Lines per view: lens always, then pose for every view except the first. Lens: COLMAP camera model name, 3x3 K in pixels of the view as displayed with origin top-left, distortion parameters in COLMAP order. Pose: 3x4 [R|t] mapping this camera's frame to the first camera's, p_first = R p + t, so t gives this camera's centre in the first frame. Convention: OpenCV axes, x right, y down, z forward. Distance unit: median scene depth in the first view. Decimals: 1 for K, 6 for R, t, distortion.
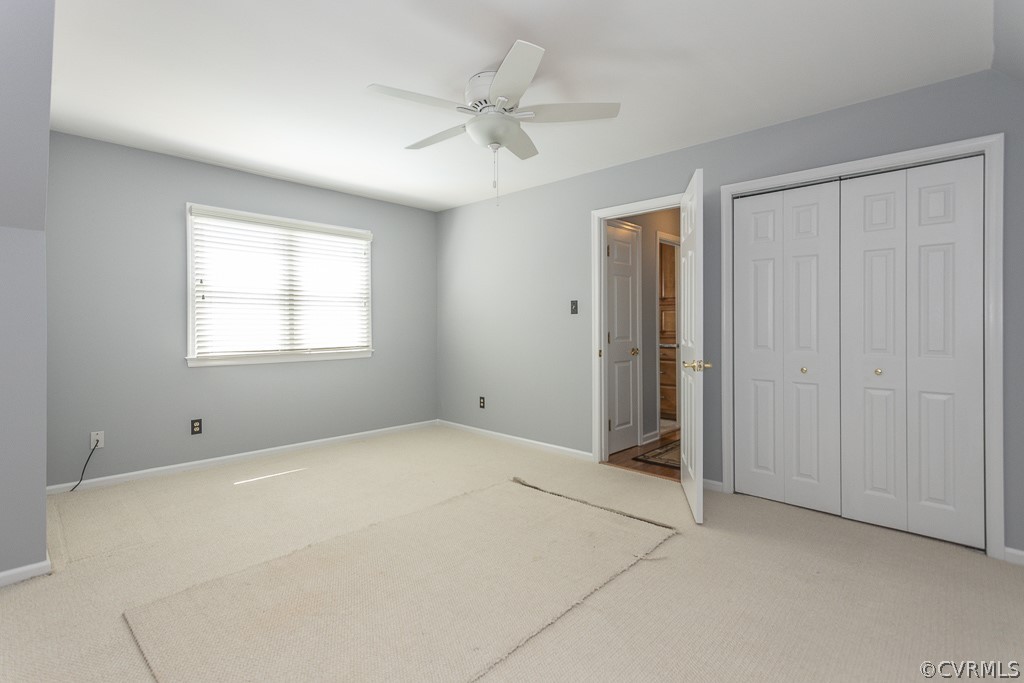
lens RADIAL K [[494.8, 0, 515.5], [0, 494.8, 322.8], [0, 0, 1]] dist [-0.003574, 0.002733]
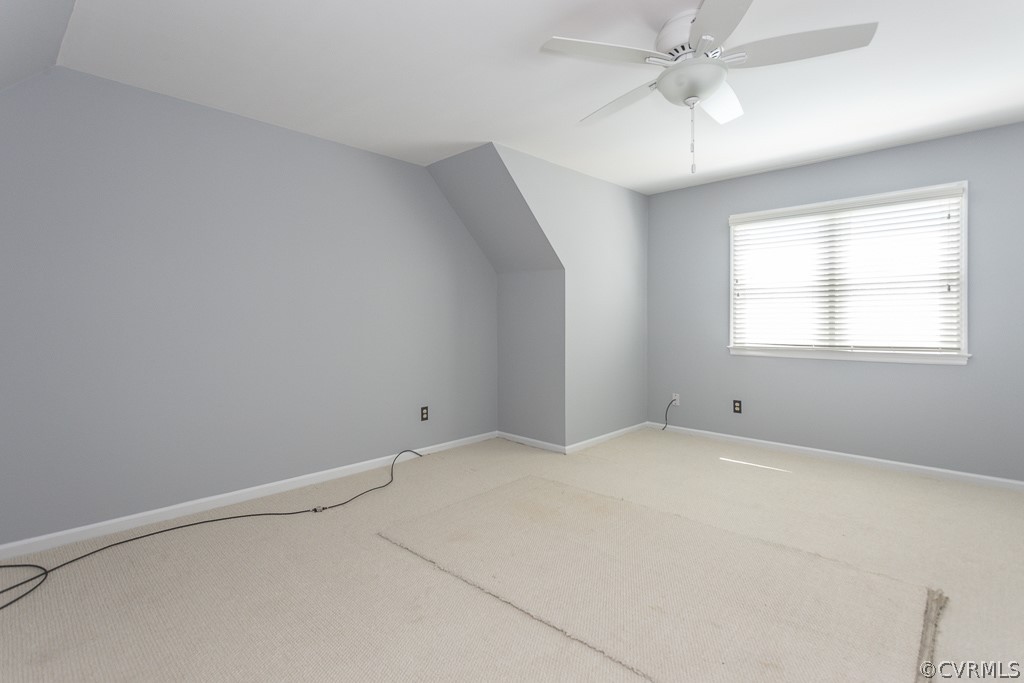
lens RADIAL K [[494.8, 0, 506.7], [0, 494.8, 318.5], [0, 0, 1]] dist [-0.003574, 0.002733]
pose [[-0.021190, -0.003744, -0.999768, 0.477187], [0.003626, 0.999986, -0.003822, 0.005583], [0.999769, -0.003706, -0.021176, 0.438091]]
